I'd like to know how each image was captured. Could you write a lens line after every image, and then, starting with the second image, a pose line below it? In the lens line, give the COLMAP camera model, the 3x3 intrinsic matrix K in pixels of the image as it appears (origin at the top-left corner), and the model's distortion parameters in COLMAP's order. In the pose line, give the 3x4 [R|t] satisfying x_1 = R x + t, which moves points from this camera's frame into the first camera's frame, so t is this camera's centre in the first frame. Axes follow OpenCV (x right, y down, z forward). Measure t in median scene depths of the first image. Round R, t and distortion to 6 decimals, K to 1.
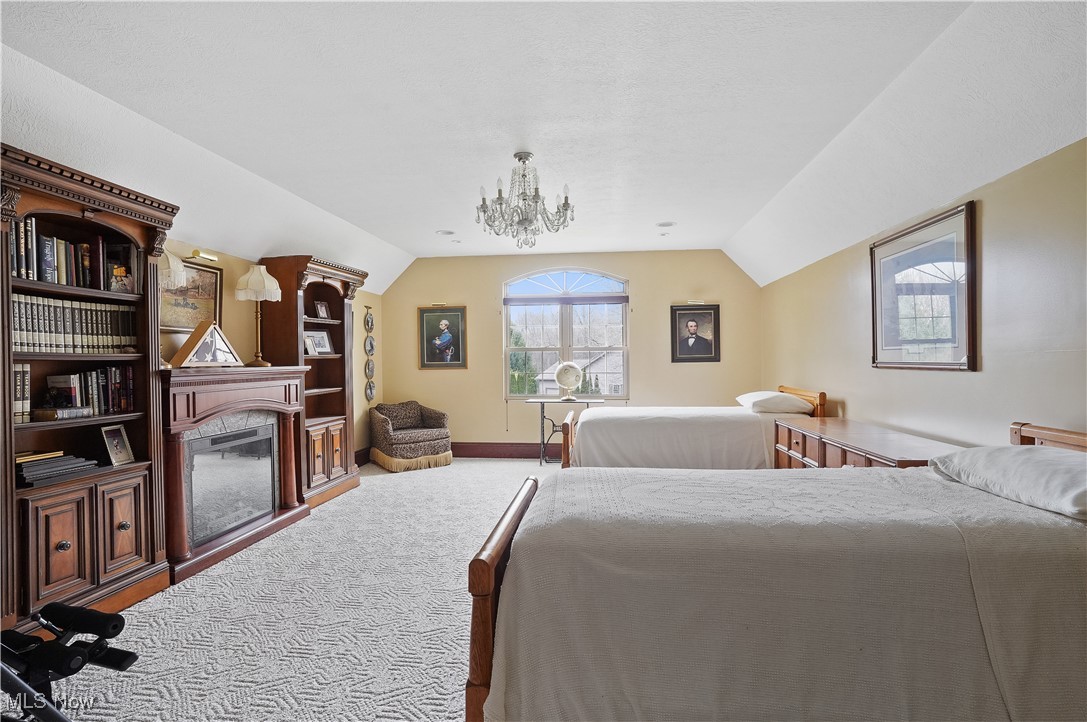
lens RADIAL K [[561.8, 0, 541.9], [0, 561.8, 359.0], [0, 0, 1]] dist [-0.037804, 0.000426]
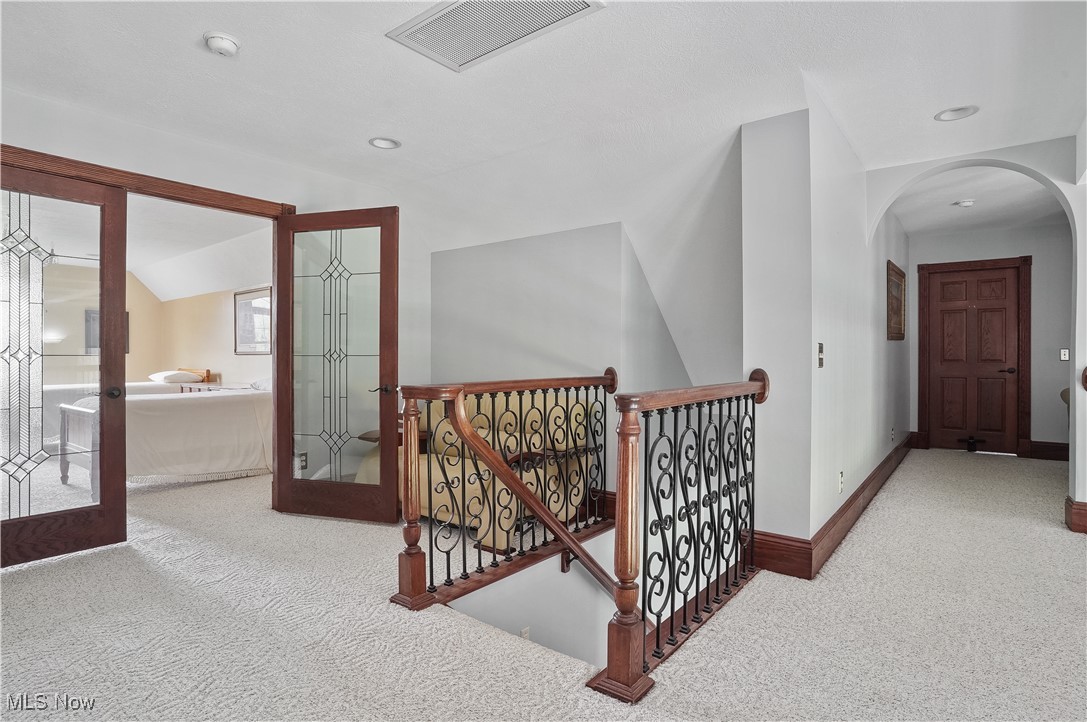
lens RADIAL K [[561.8, 0, 542.5], [0, 561.8, 358.3], [0, 0, 1]] dist [-0.037804, 0.000426]
pose [[0.524585, 0.000583, 0.851358, -0.442753], [-0.002970, 0.999995, 0.001146, 0.019188], [-0.851353, -0.003130, 0.524584, -0.839084]]
